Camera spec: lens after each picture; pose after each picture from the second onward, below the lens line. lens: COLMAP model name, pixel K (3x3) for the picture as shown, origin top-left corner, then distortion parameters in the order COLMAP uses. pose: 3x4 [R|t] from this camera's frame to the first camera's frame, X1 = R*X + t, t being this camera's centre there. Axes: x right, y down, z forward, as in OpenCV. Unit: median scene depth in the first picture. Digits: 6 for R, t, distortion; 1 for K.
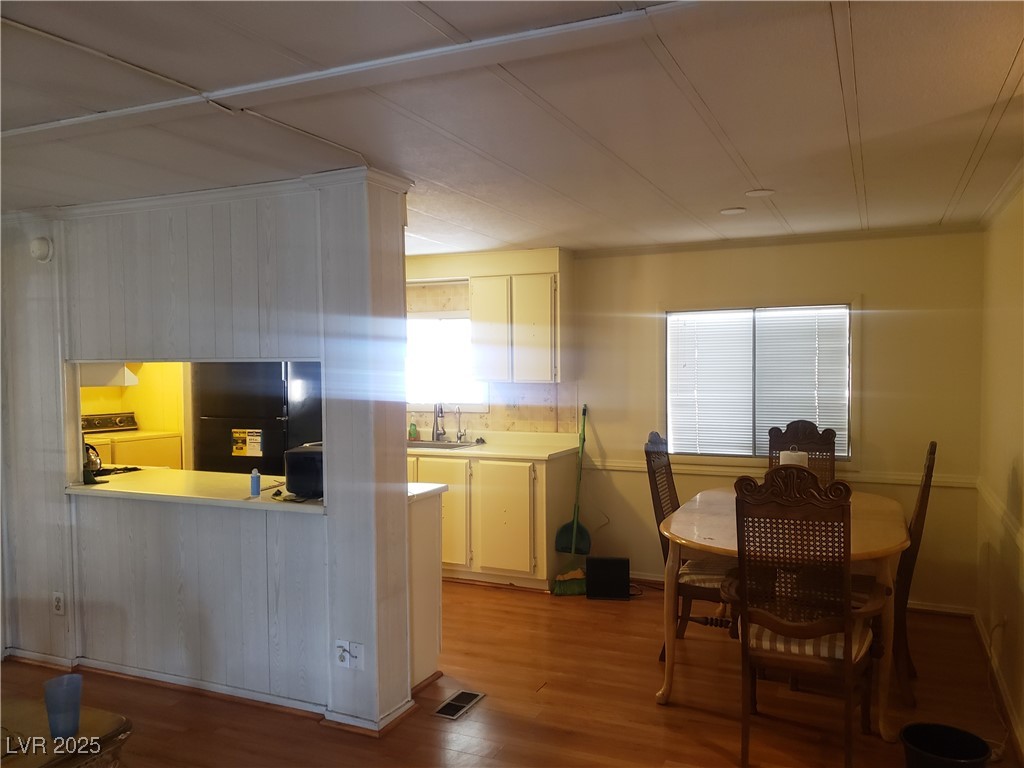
lens RADIAL K [[788.2, 0, 544.0], [0, 788.2, 376.7], [0, 0, 1]] dist [0.057494, -0.077420]
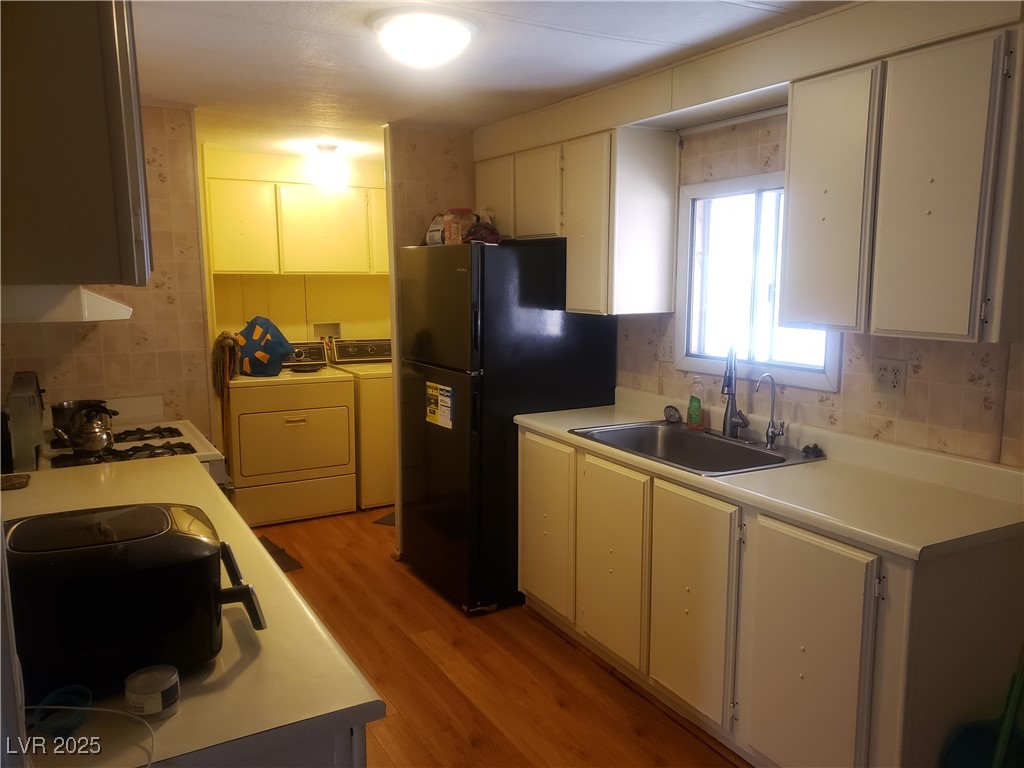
lens RADIAL K [[799.0, 0, 510.9], [0, 799.0, 390.8], [0, 0, 1]] dist [-0.000555, -0.001927]
pose [[0.787976, 0.092530, -0.608713, 0.079881], [-0.009823, 0.990406, 0.137835, -0.022213], [0.615628, -0.102631, 0.781325, 0.666612]]
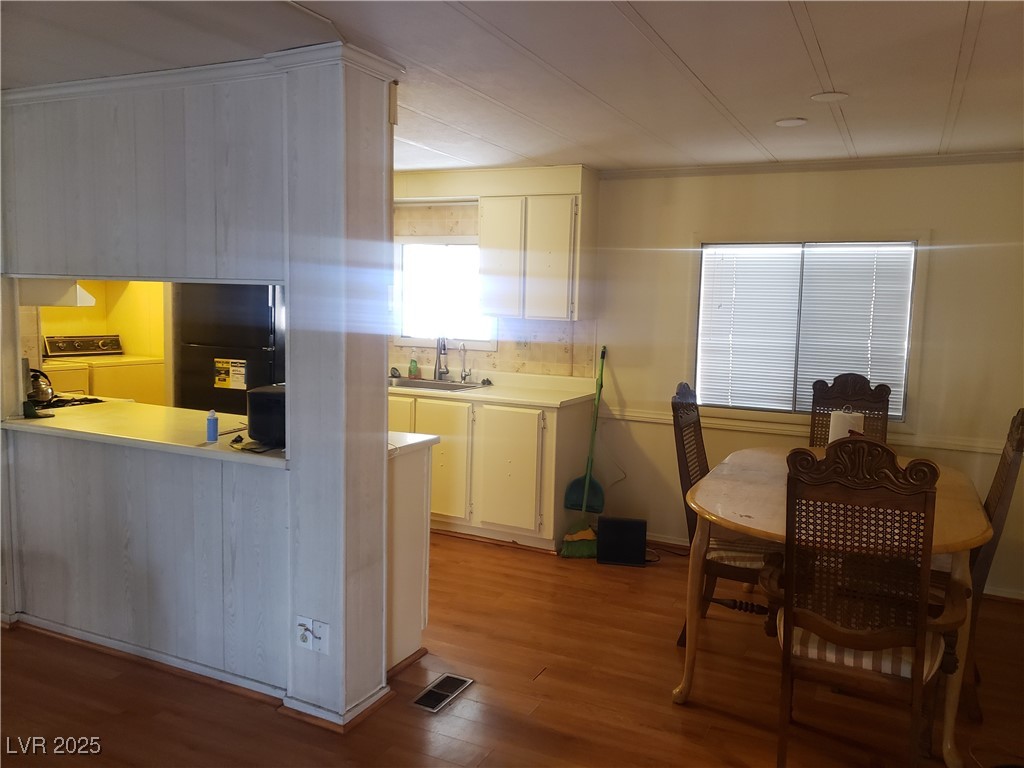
lens RADIAL K [[788.2, 0, 544.0], [0, 788.2, 376.7], [0, 0, 1]] dist [0.057494, -0.077420]
pose [[0.999001, 0.037489, -0.024342, 0.008371], [-0.035368, 0.995974, 0.082372, -0.001656], [0.027332, -0.081428, 0.996304, 0.130967]]
